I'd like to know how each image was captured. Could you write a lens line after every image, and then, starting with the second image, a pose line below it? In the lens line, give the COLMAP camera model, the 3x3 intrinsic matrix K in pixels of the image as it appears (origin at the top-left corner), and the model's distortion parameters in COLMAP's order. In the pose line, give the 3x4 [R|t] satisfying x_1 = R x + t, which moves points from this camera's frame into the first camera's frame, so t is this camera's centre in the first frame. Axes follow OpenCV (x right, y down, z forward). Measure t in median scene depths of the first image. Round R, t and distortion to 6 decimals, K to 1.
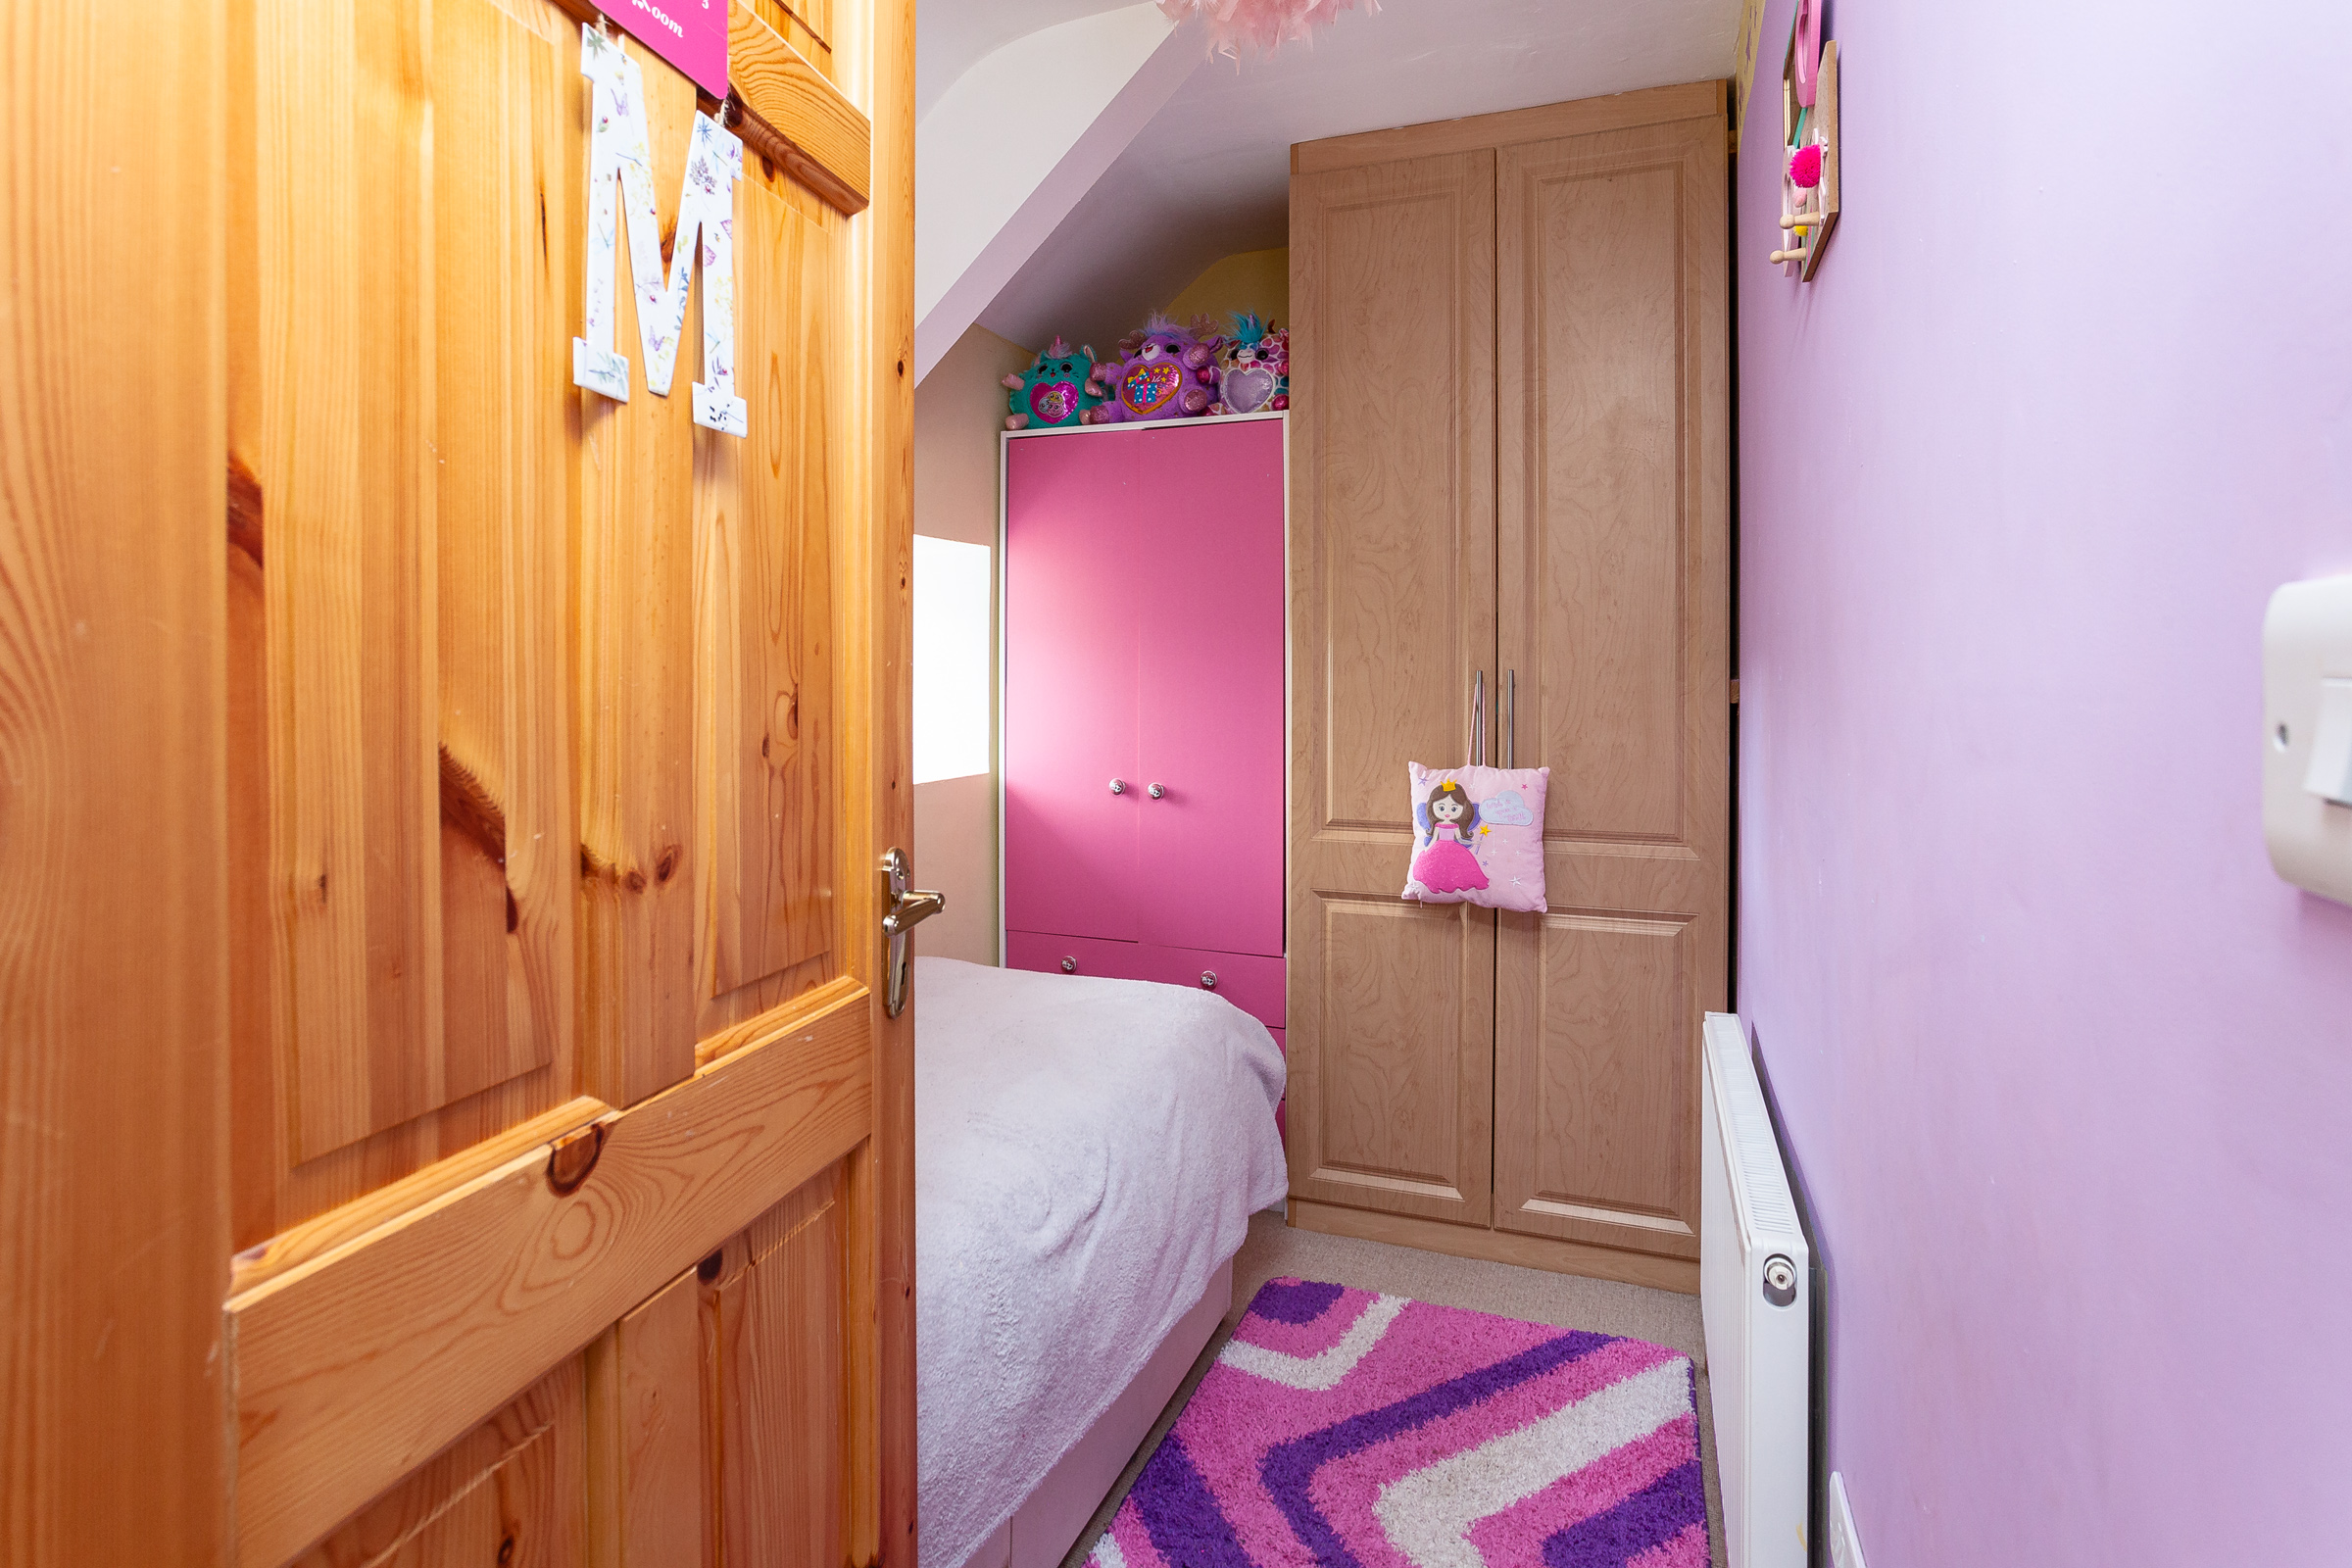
lens RADIAL K [[1170.5, 0, 1200.0], [0, 1170.5, 698.3], [0, 0, 1]] dist [-0.023464, 0.006611]
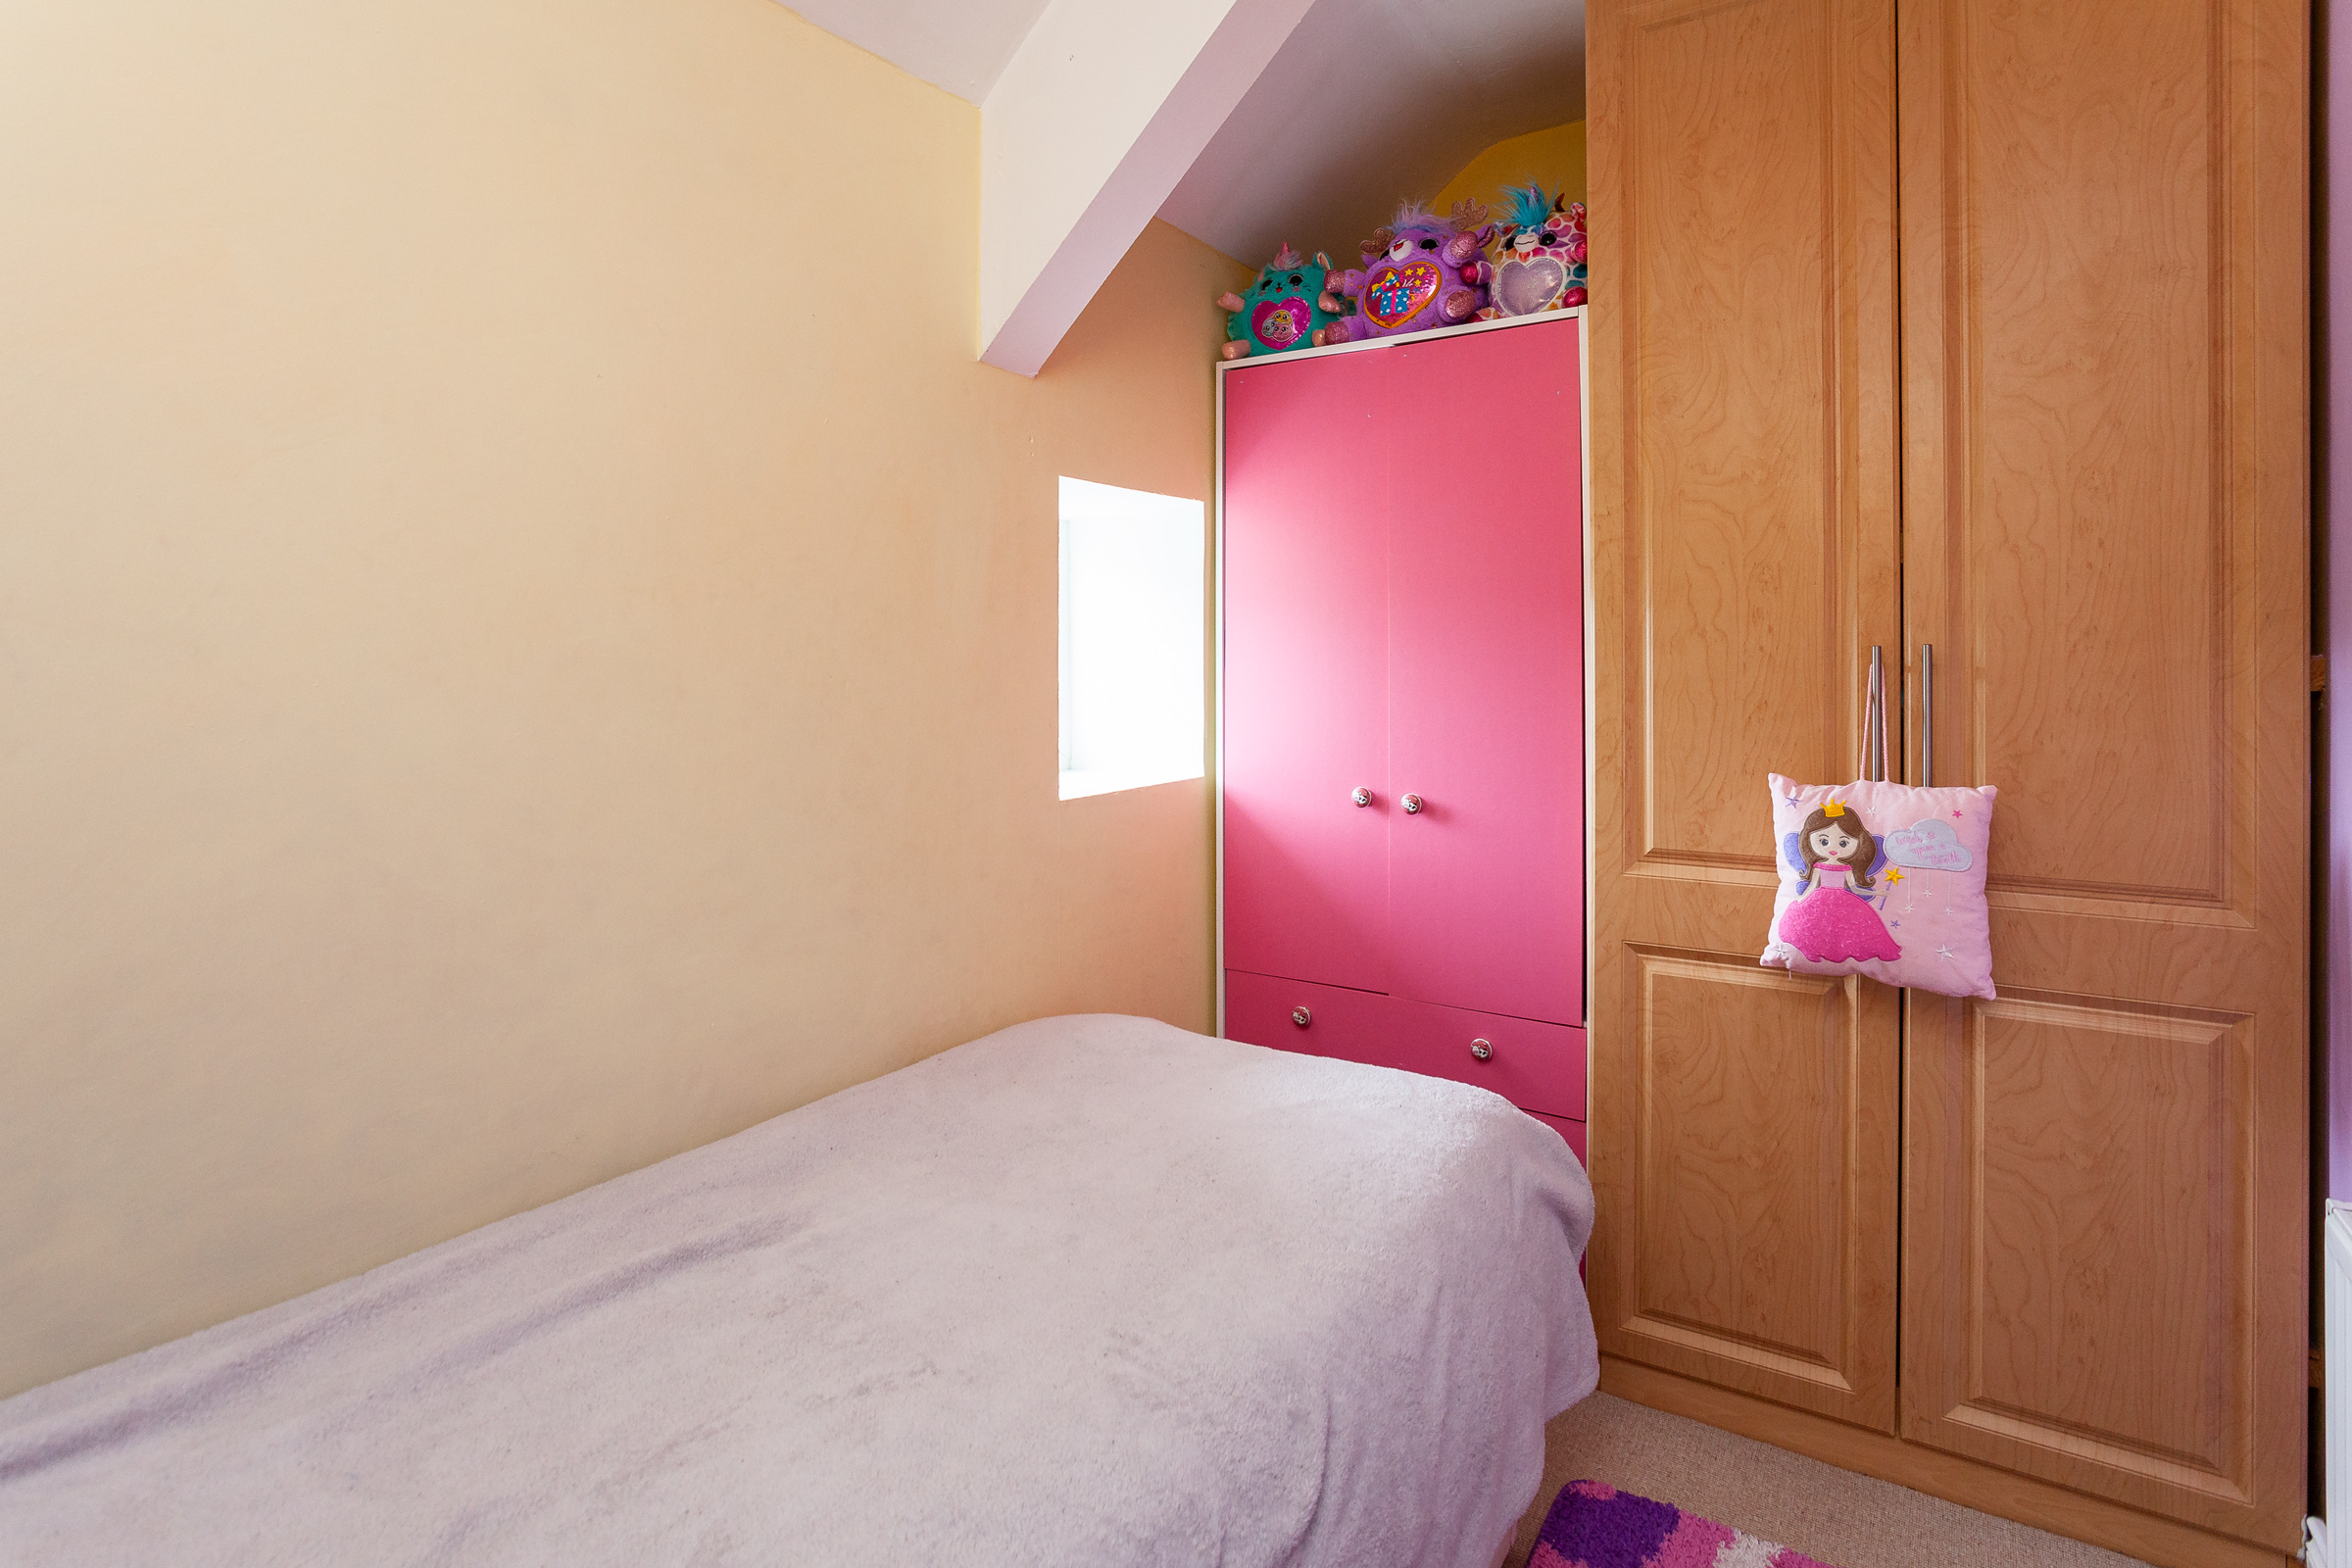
lens RADIAL K [[1170.5, 0, 1159.0], [0, 1170.5, 680.6], [0, 0, 1]] dist [-0.023464, 0.006611]
pose [[0.968339, -0.004643, -0.249596, -0.005409], [0.003941, 0.999987, -0.003311, -0.002034], [0.249608, 0.002222, 0.968344, 0.211621]]
